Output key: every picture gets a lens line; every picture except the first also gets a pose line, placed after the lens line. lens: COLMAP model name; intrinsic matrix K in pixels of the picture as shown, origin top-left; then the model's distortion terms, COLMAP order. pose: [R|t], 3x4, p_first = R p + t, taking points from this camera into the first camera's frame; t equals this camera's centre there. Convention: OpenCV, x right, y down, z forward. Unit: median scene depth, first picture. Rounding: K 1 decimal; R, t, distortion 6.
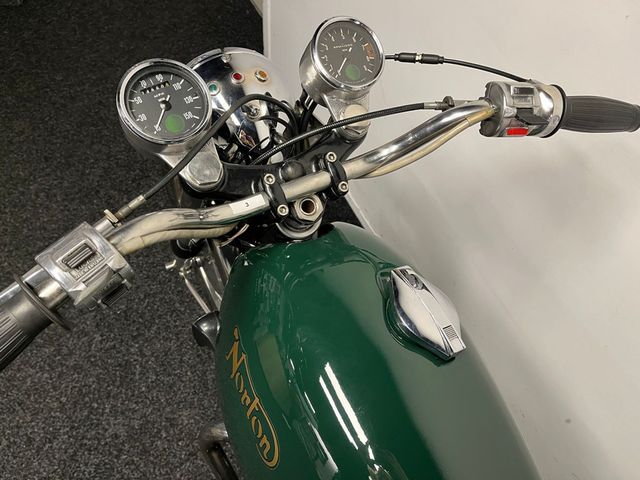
lens RADIAL K [[489.9, 0, 321.8], [0, 489.9, 243.0], [0, 0, 1]] dist [0.033206, -0.018502]
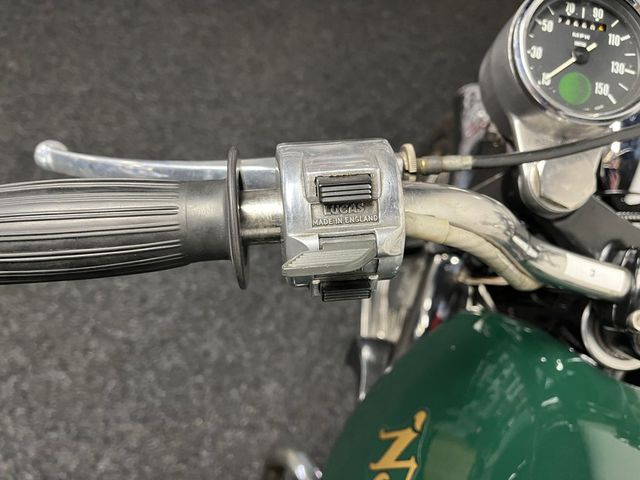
lens RADIAL K [[489.9, 0, 320.1], [0, 489.9, 238.6], [0, 0, 1]] dist [0.033206, -0.018502]
pose [[0.738819, 0.597629, -0.311426, -0.314974], [-0.603574, 0.792363, 0.088646, 0.035761], [0.299740, 0.122475, 0.946127, 0.514381]]
